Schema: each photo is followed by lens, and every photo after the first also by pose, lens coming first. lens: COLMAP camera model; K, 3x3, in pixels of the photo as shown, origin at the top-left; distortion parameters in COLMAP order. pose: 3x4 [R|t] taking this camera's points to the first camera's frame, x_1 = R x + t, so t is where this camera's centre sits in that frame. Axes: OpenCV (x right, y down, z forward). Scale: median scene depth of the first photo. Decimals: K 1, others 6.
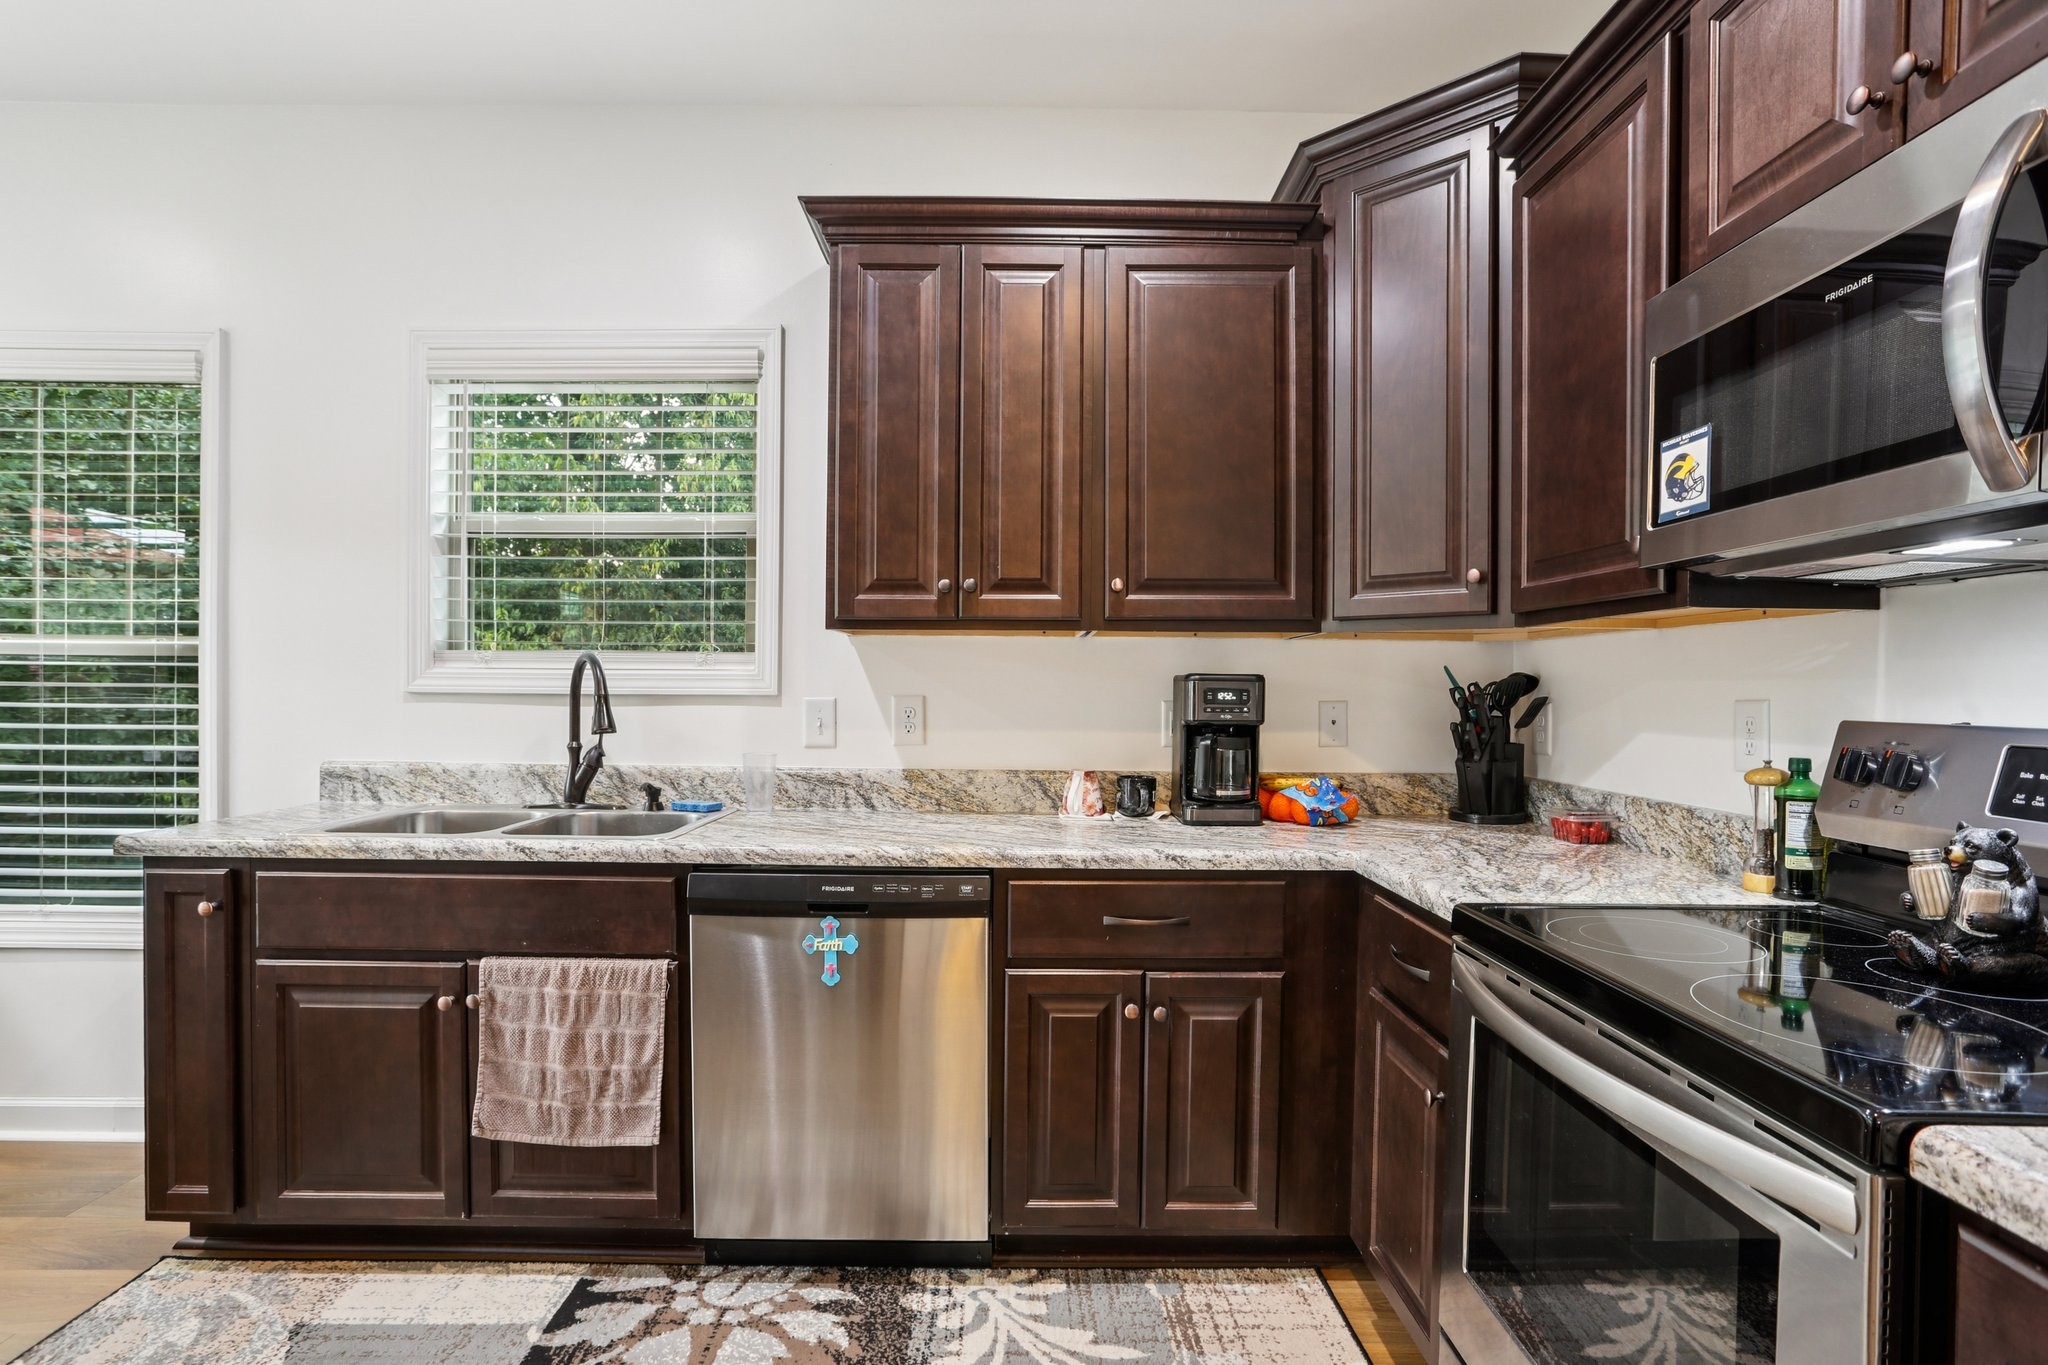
lens RADIAL K [[1031.9, 0, 1009.9], [0, 1031.9, 690.4], [0, 0, 1]] dist [-0.046696, 0.001824]
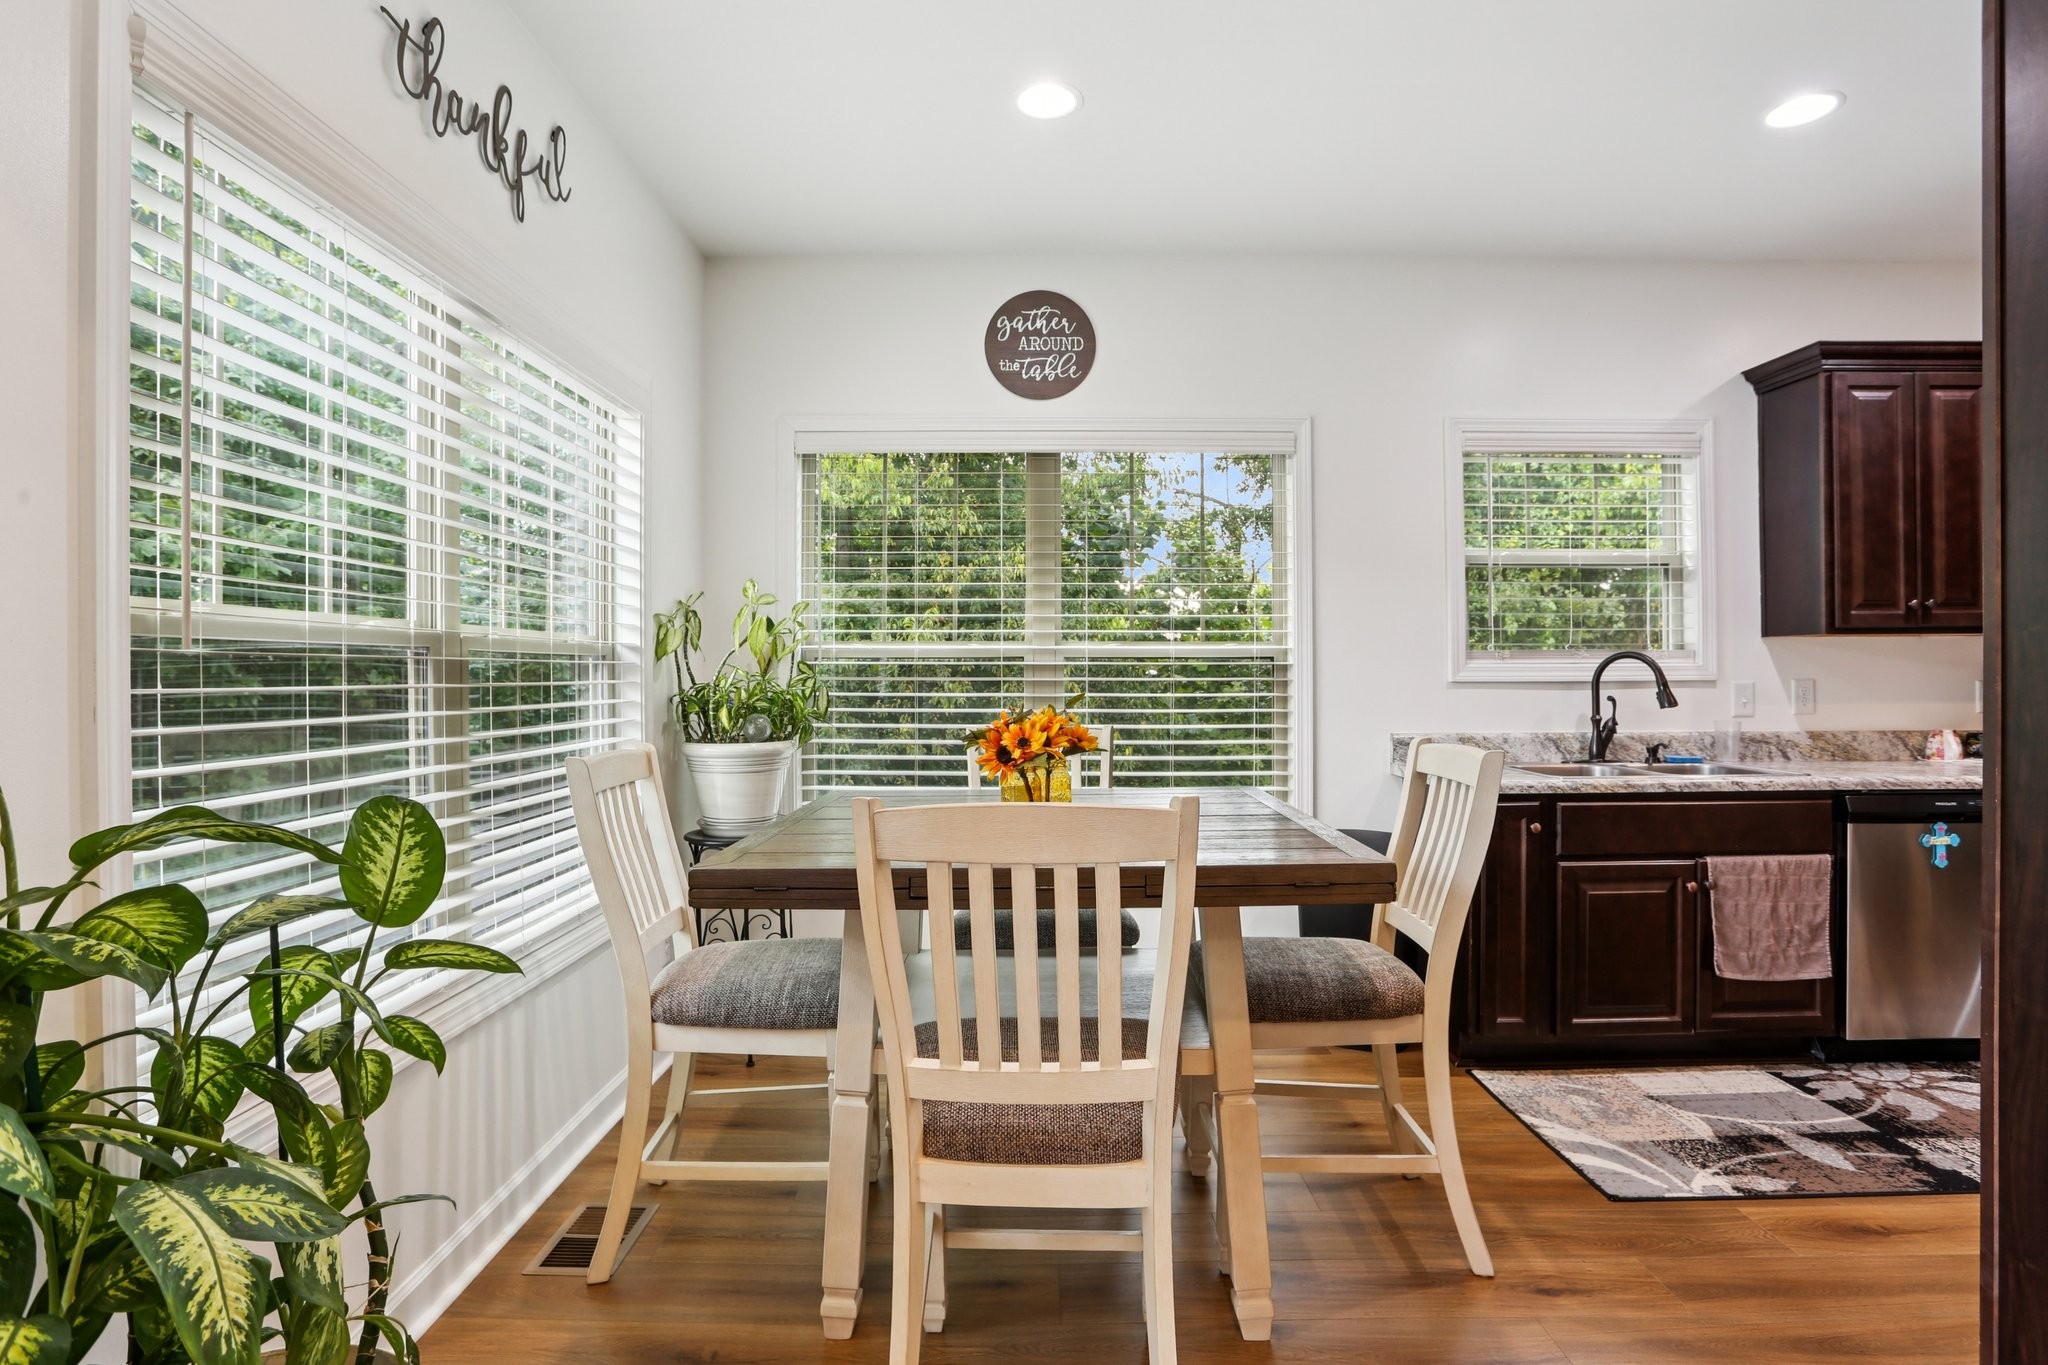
lens RADIAL K [[1007.7, 0, 1063.9], [0, 1007.7, 677.9], [0, 0, 1]] dist [-0.012896, 0.004076]
pose [[0.999681, -0.013739, 0.021171, -1.499827], [0.013726, 0.999906, 0.000755, -0.015627], [-0.021180, -0.000465, 0.999776, -0.464633]]
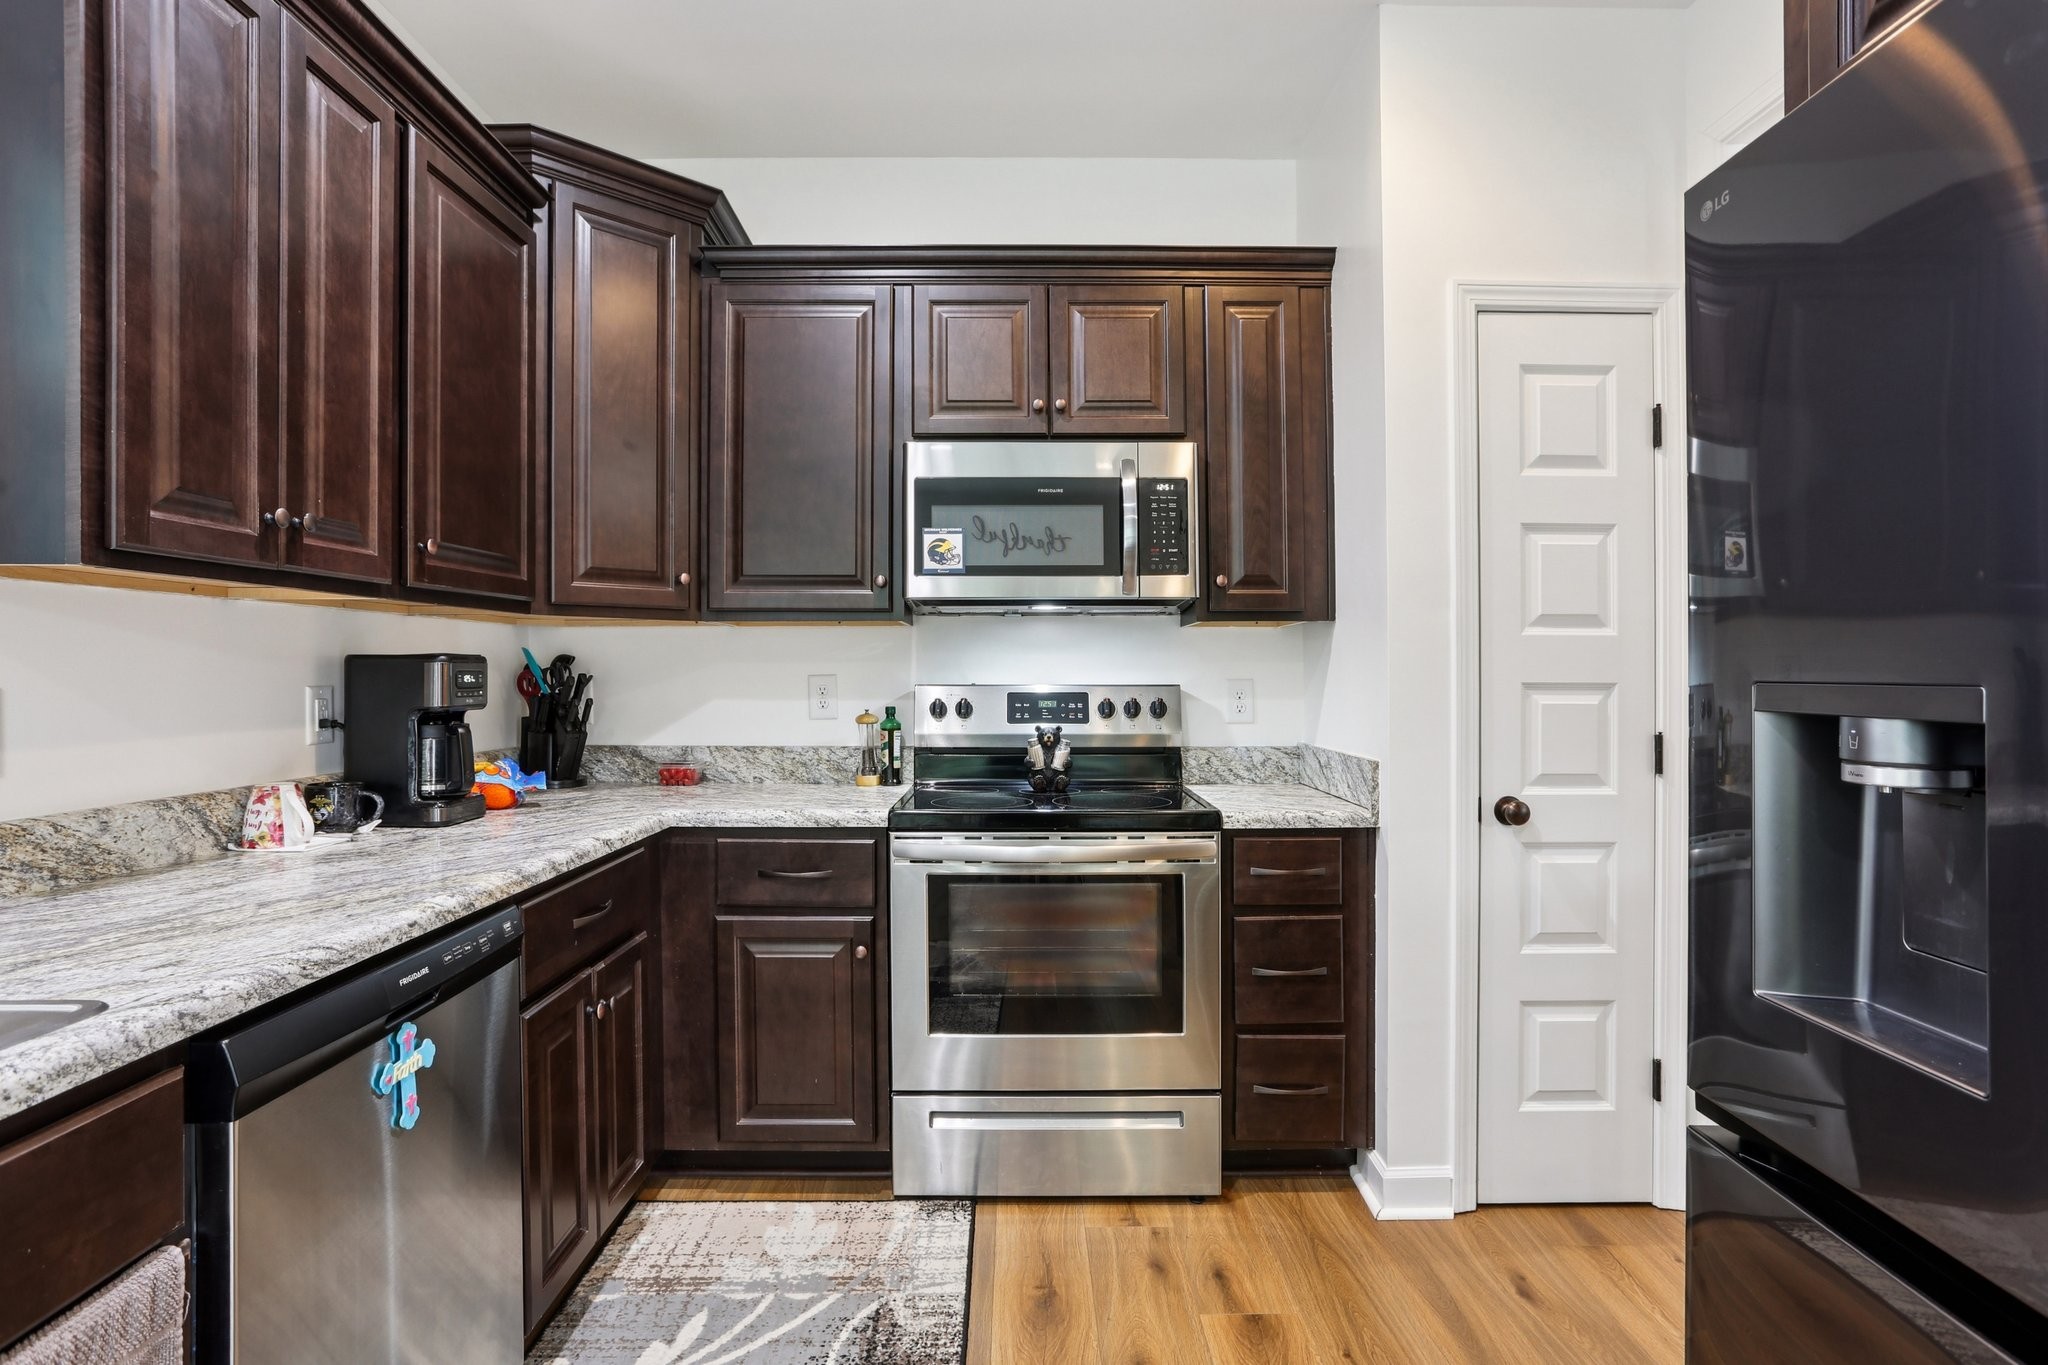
lens RADIAL K [[1007.7, 0, 1013.9], [0, 1007.7, 669.5], [0, 0, 1]] dist [-0.012896, 0.004076]
pose [[0.009294, -0.005741, 0.999940, -0.798468], [0.004298, 0.999975, 0.005701, -0.006781], [-0.999948, 0.004244, 0.009319, 0.600588]]
